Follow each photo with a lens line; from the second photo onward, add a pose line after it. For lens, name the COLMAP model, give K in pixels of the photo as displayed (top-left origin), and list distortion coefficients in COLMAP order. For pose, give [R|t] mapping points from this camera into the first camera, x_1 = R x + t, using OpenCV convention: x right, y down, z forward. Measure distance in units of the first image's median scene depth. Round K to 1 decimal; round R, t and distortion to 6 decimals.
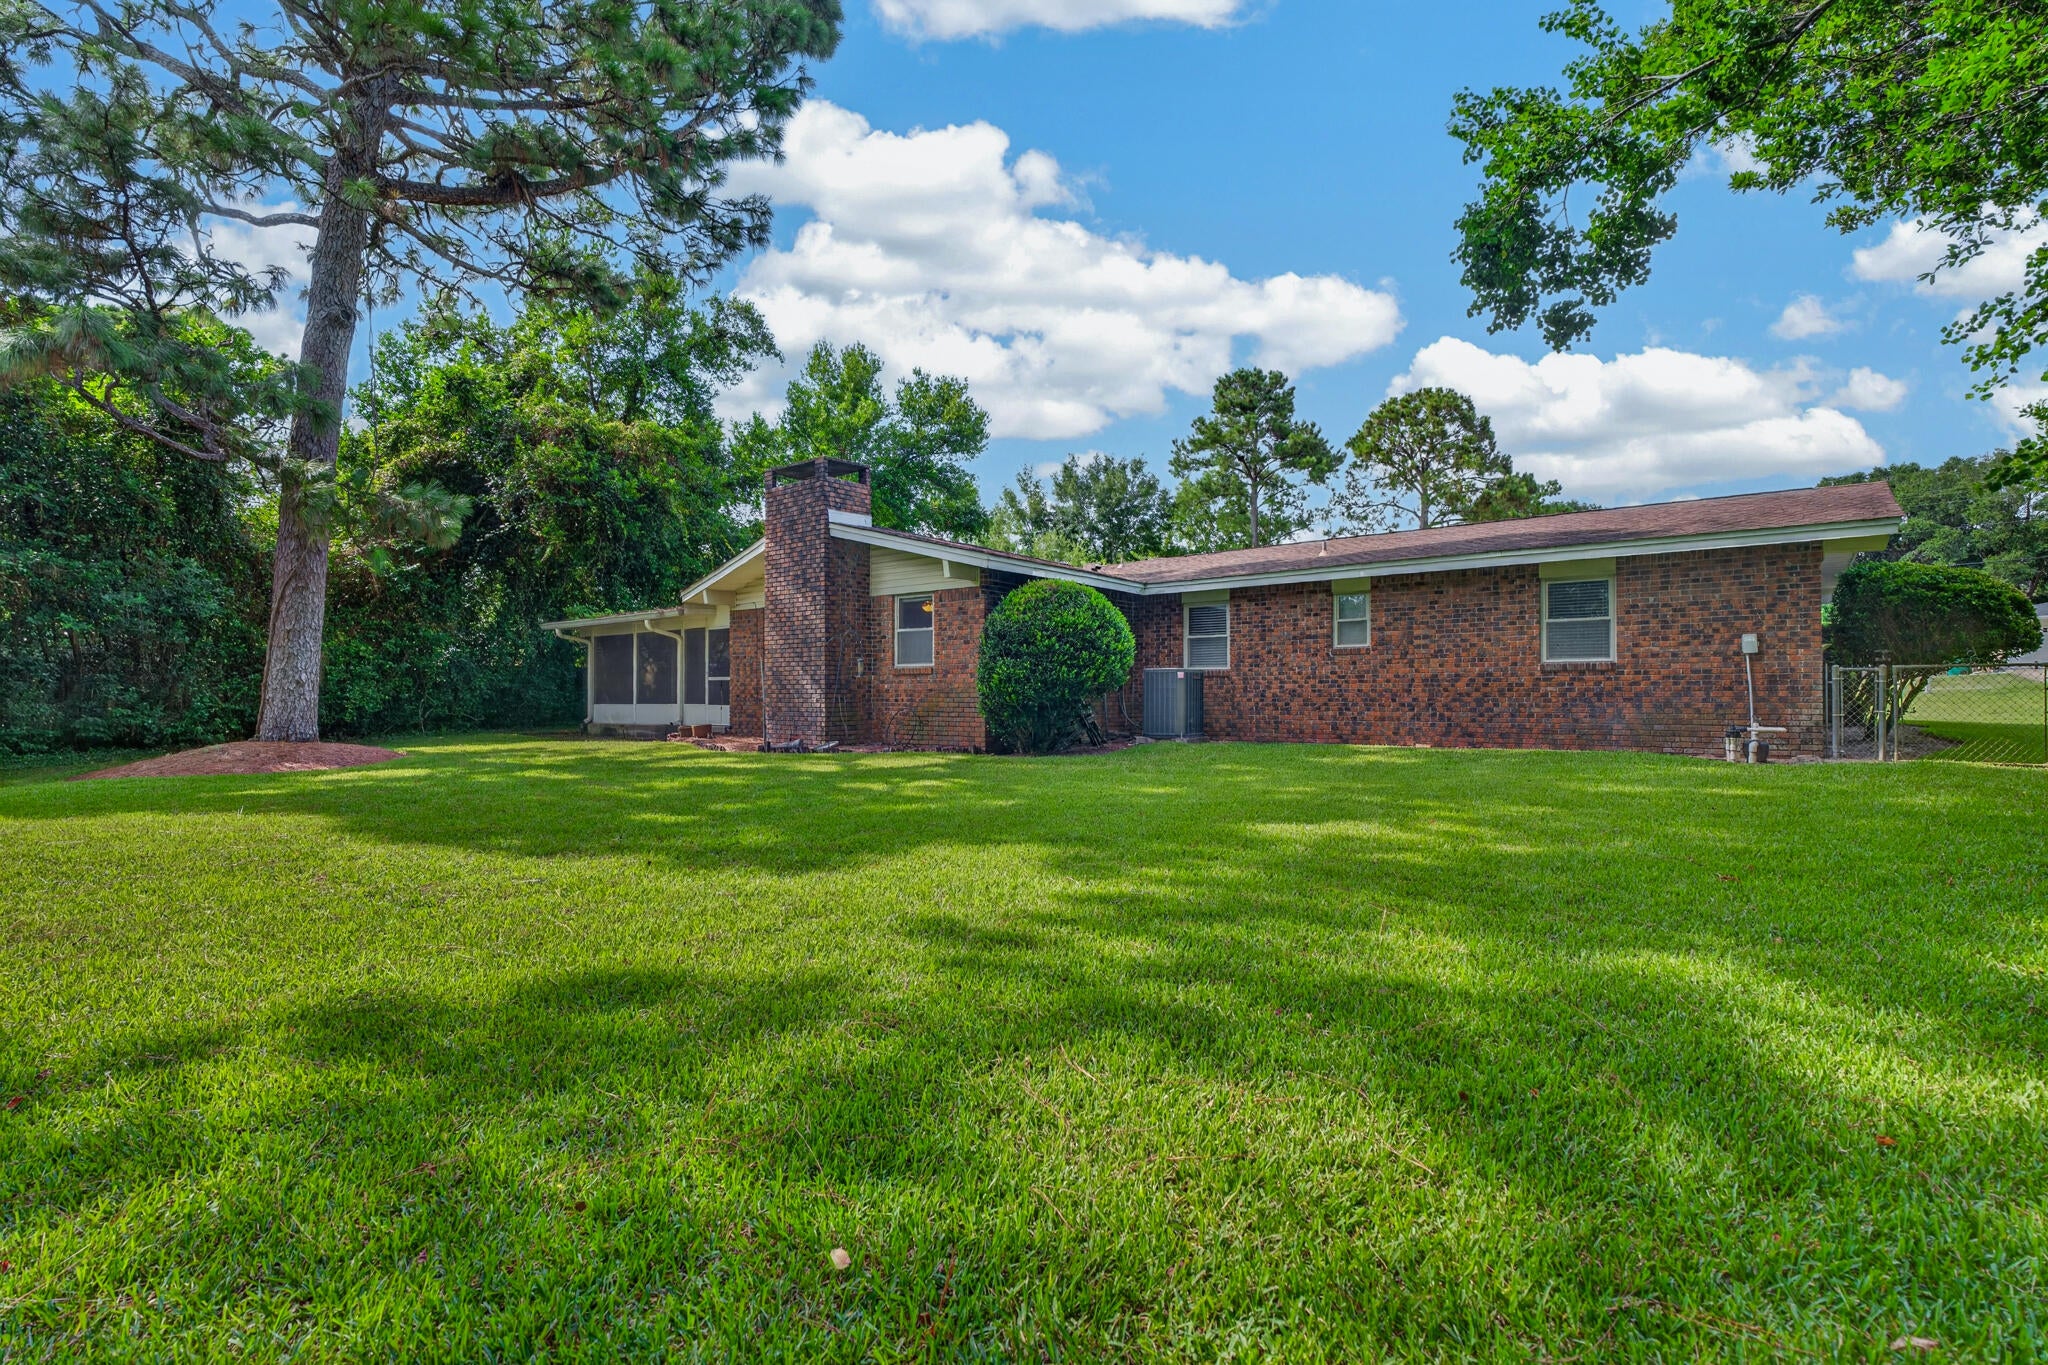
lens RADIAL K [[900.4, 0, 1024.0], [0, 900.4, 682.5], [0, 0, 1]] dist [-0.000446, -0.000152]
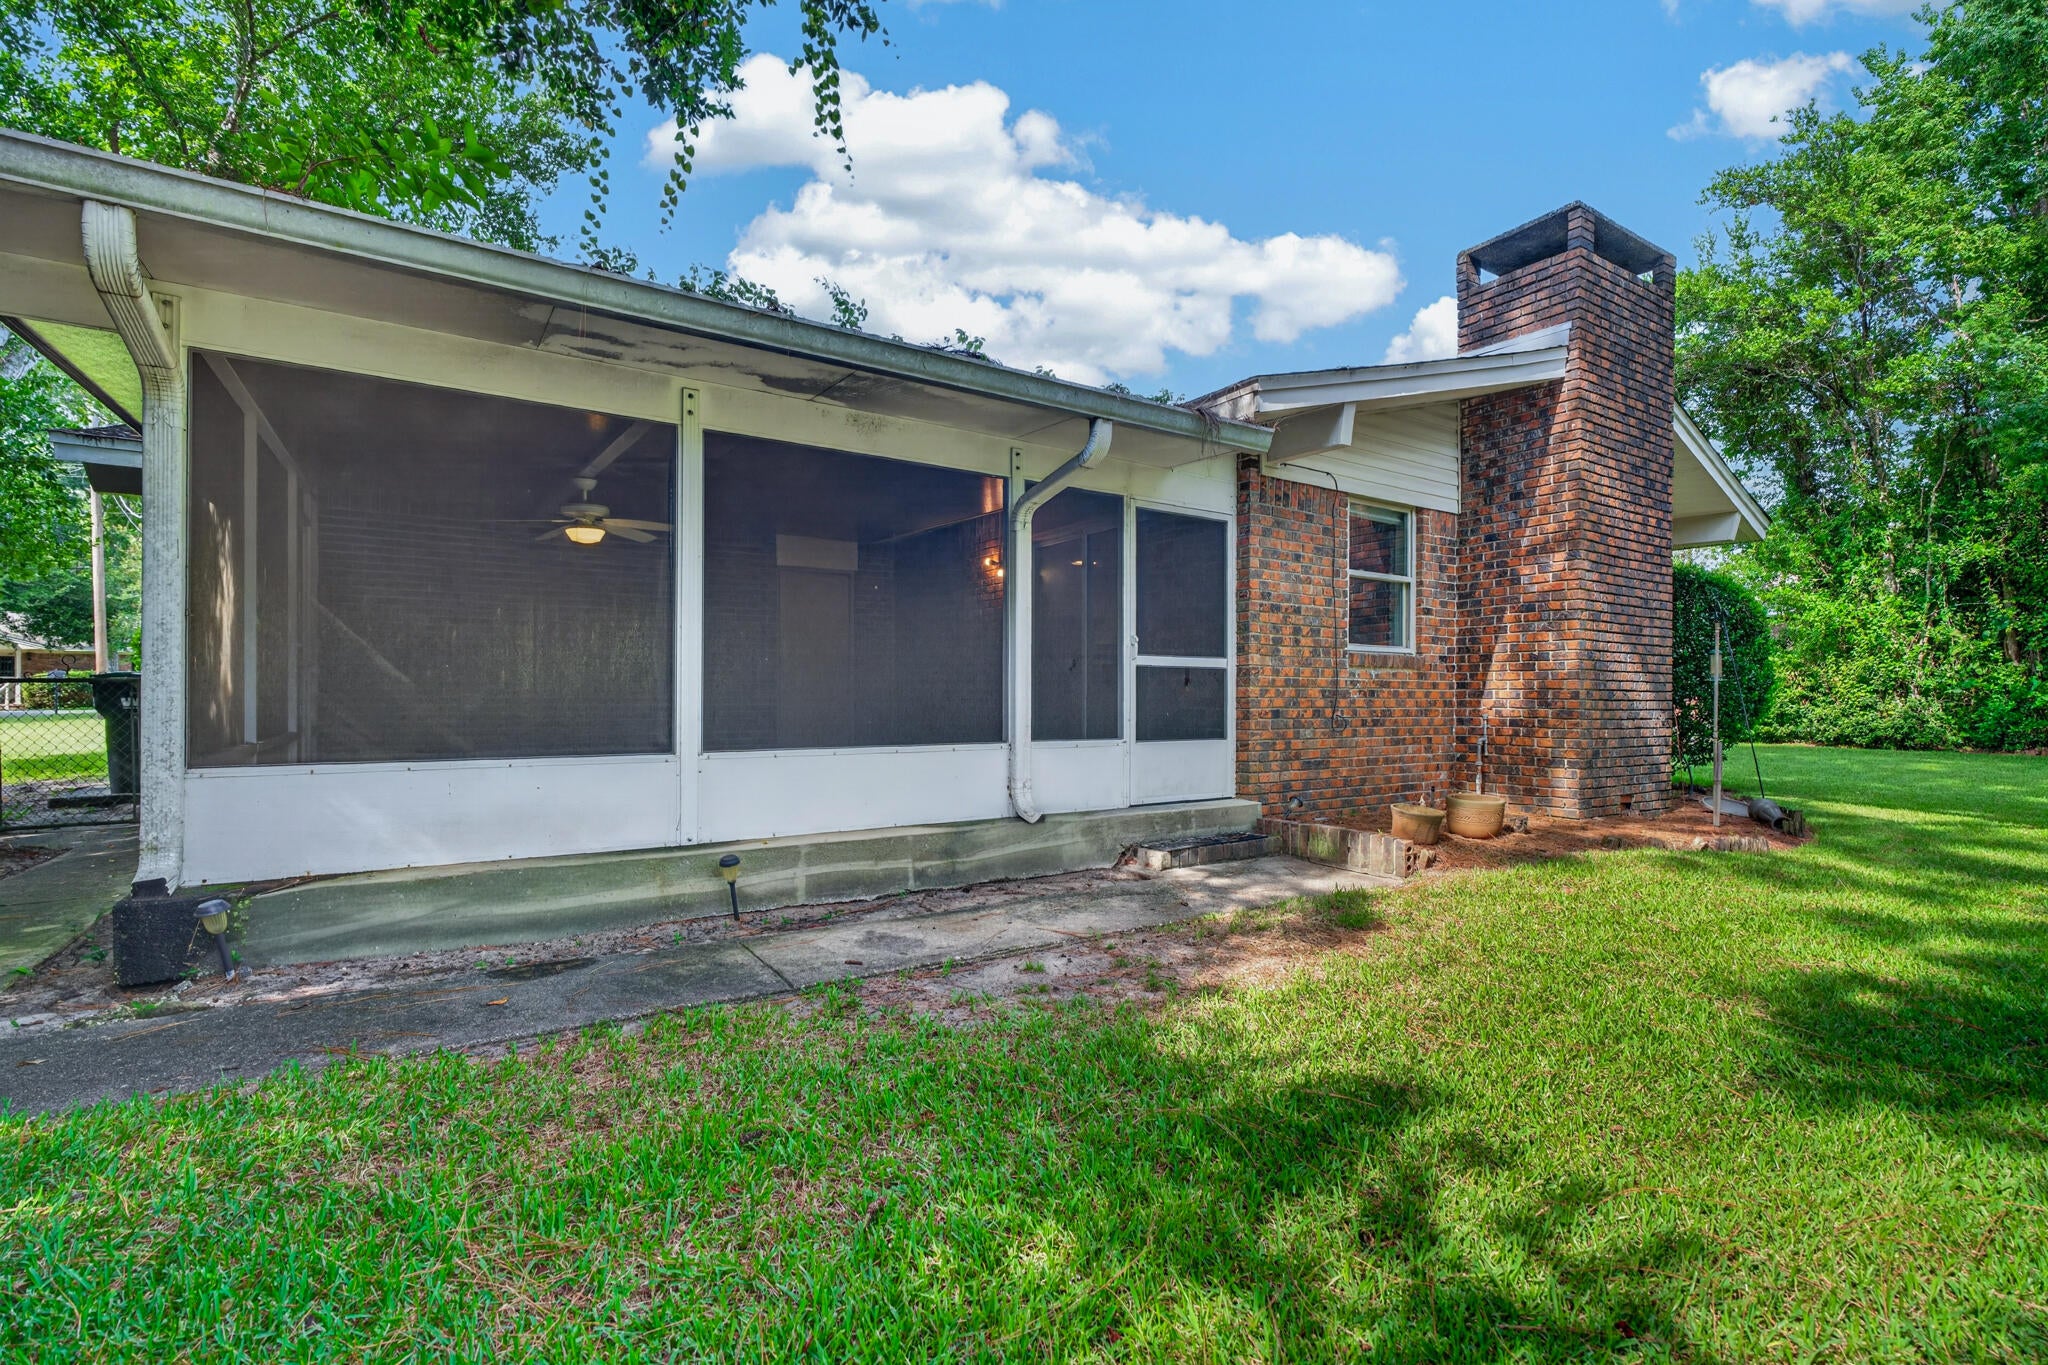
lens RADIAL K [[900.4, 0, 1024.0], [0, 900.4, 682.5], [0, 0, 1]] dist [-0.000446, -0.000152]
pose [[0.347769, 0.017625, 0.937415, -0.798570], [-0.024817, 0.999646, -0.009588, 0.009486], [-0.937252, -0.019929, 0.348083, 1.118670]]
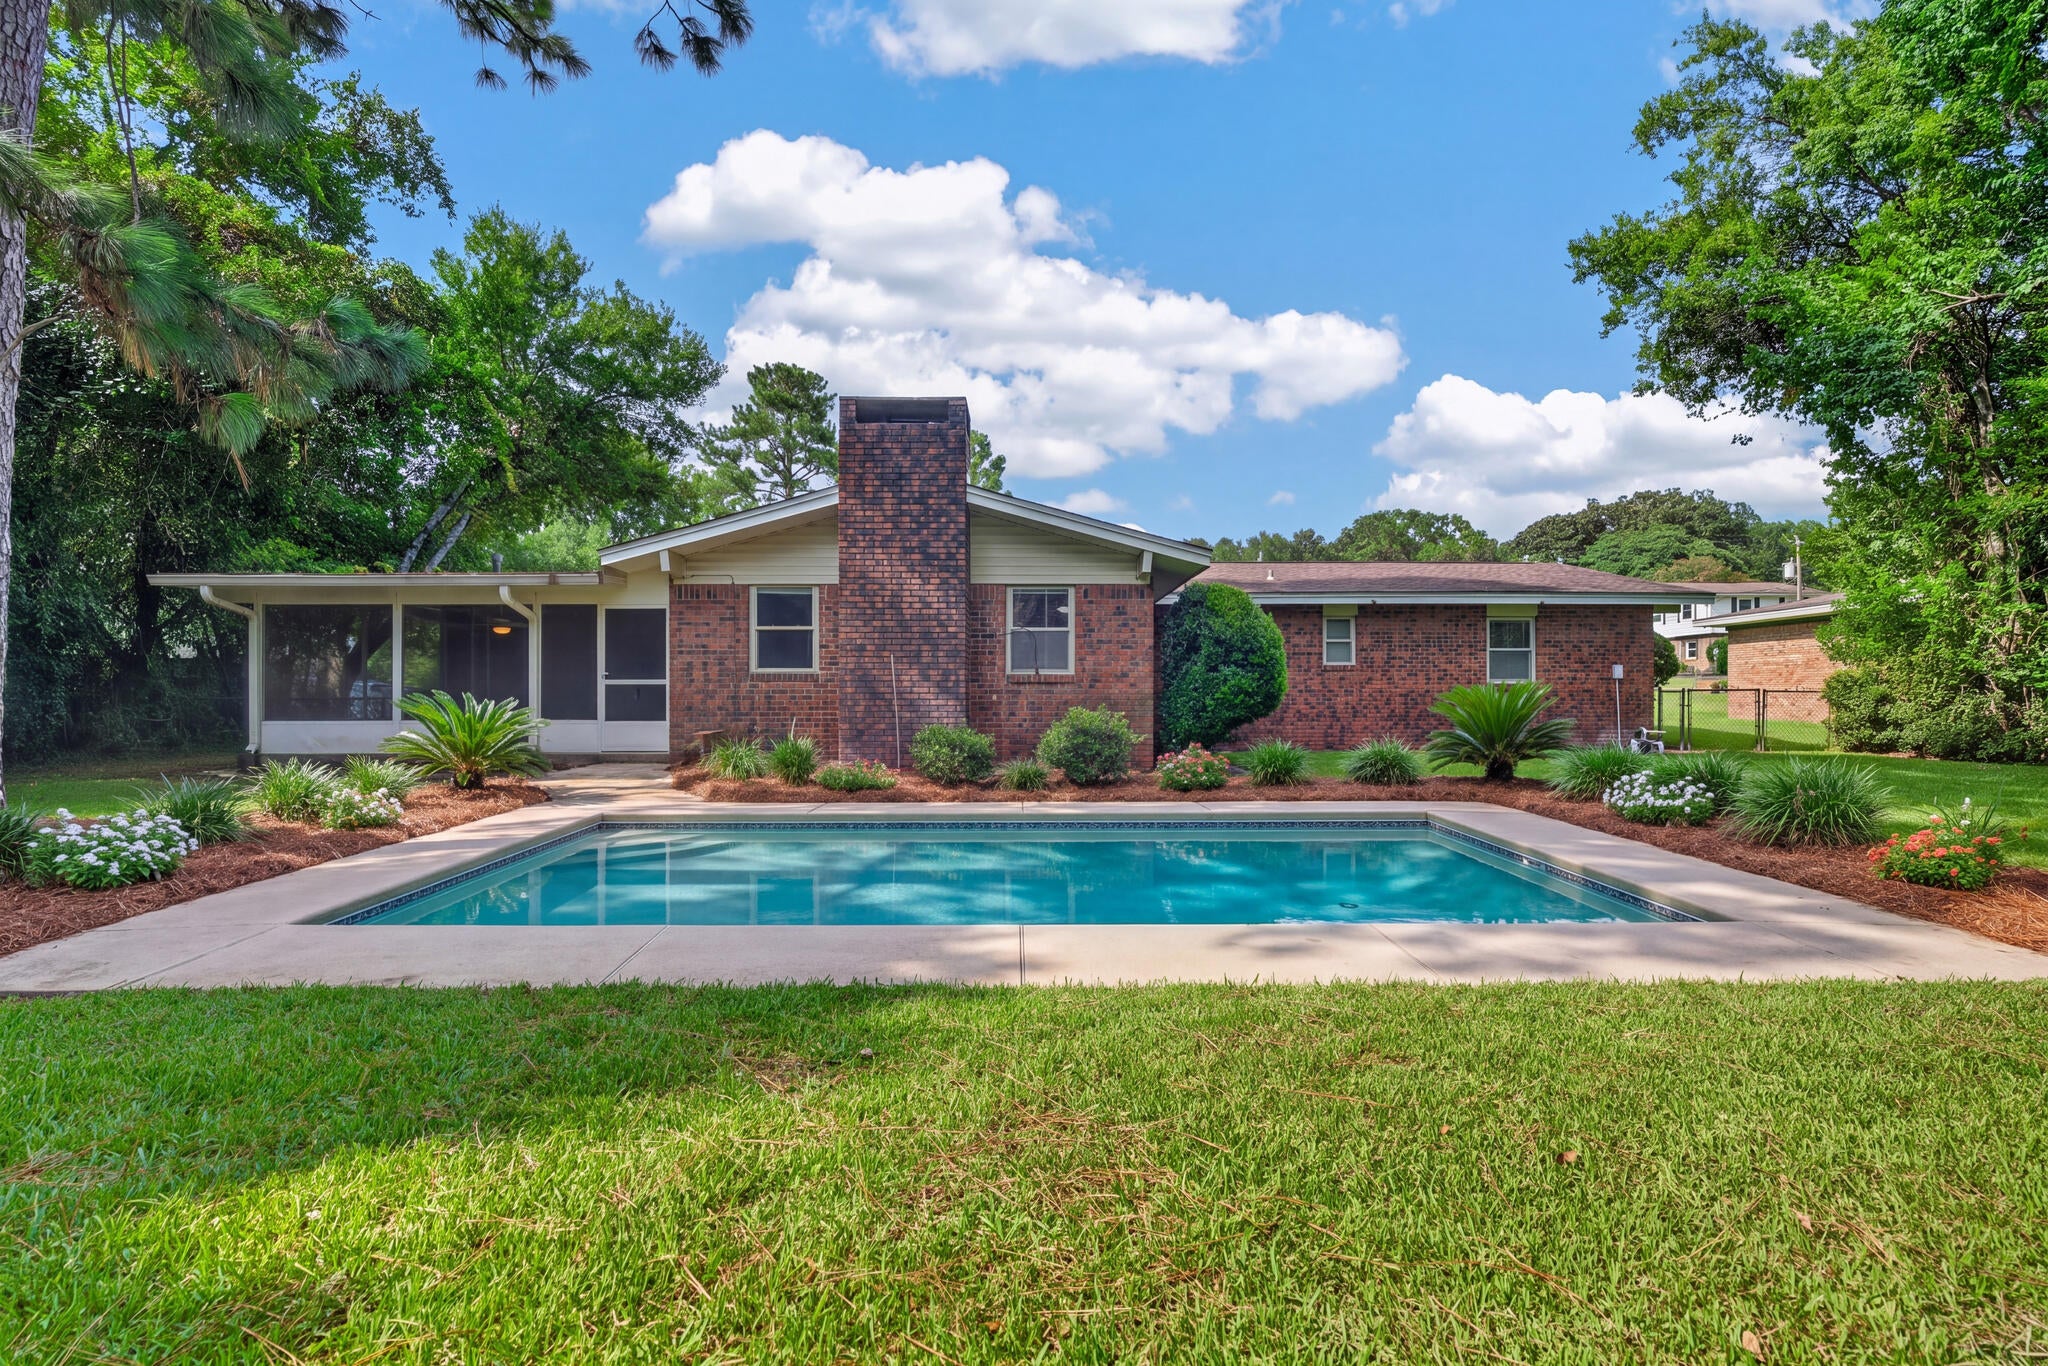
lens RADIAL K [[900.4, 0, 1024.0], [0, 900.4, 683.0], [0, 0, 1]] dist [-0.000446, -0.000152]
pose [[0.789152, 0.015261, 0.614008, -0.622189], [-0.012156, 0.999884, -0.009228, -0.001448], [-0.614077, -0.000182, 0.789246, 0.346471]]
